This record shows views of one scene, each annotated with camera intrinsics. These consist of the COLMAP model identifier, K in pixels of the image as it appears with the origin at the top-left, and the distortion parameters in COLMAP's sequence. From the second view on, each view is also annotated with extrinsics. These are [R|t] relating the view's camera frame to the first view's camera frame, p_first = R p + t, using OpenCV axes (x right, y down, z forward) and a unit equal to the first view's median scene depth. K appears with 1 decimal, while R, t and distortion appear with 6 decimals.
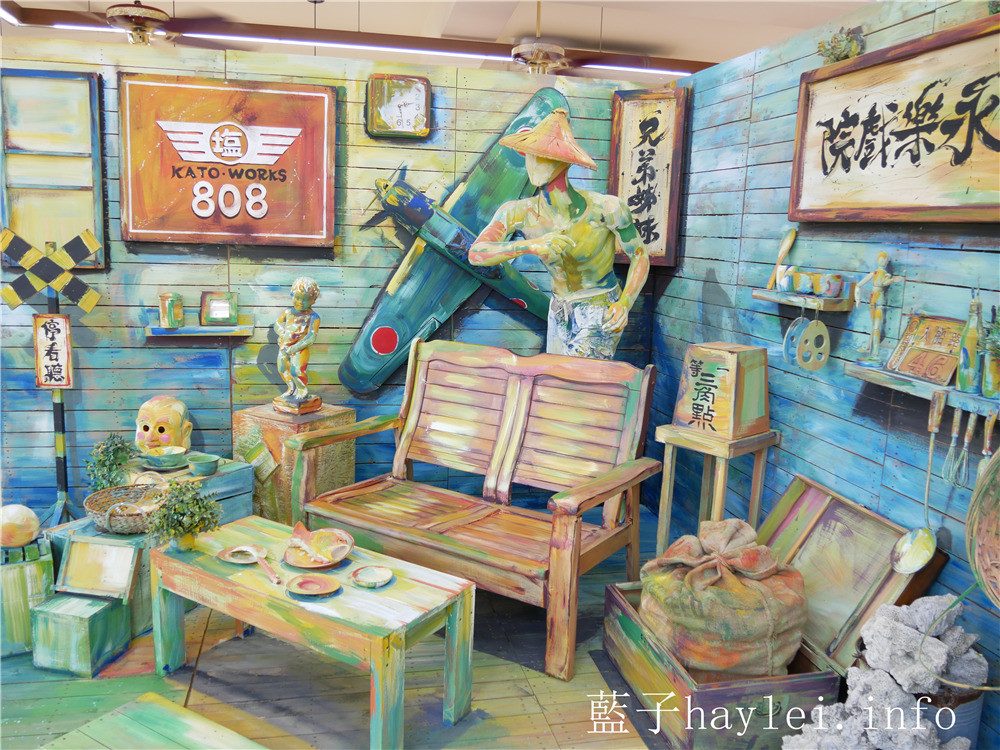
lens RADIAL K [[830.5, 0, 500.0], [0, 830.5, 375.0], [0, 0, 1]] dist [-0.053552, 0.022408]
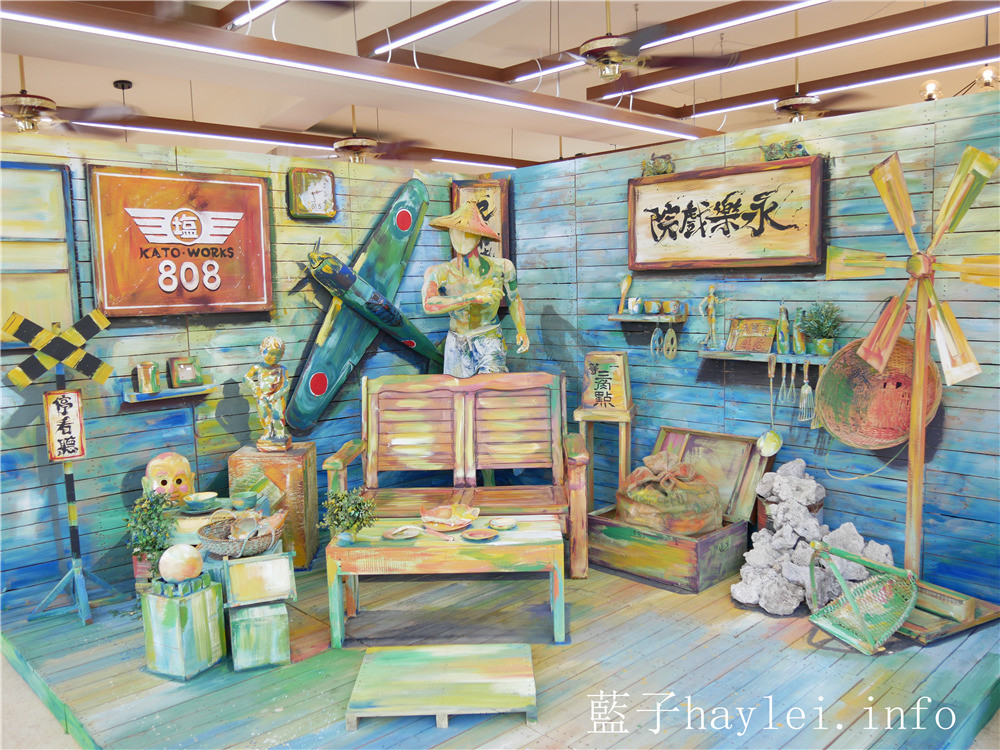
lens RADIAL K [[830.5, 0, 500.0], [0, 830.5, 375.0], [0, 0, 1]] dist [-0.053552, 0.022408]
pose [[0.851975, -0.112427, 0.511370, -0.591127], [0.142368, 0.989619, -0.019622, 0.007335], [-0.503855, 0.089520, 0.859137, -0.191915]]
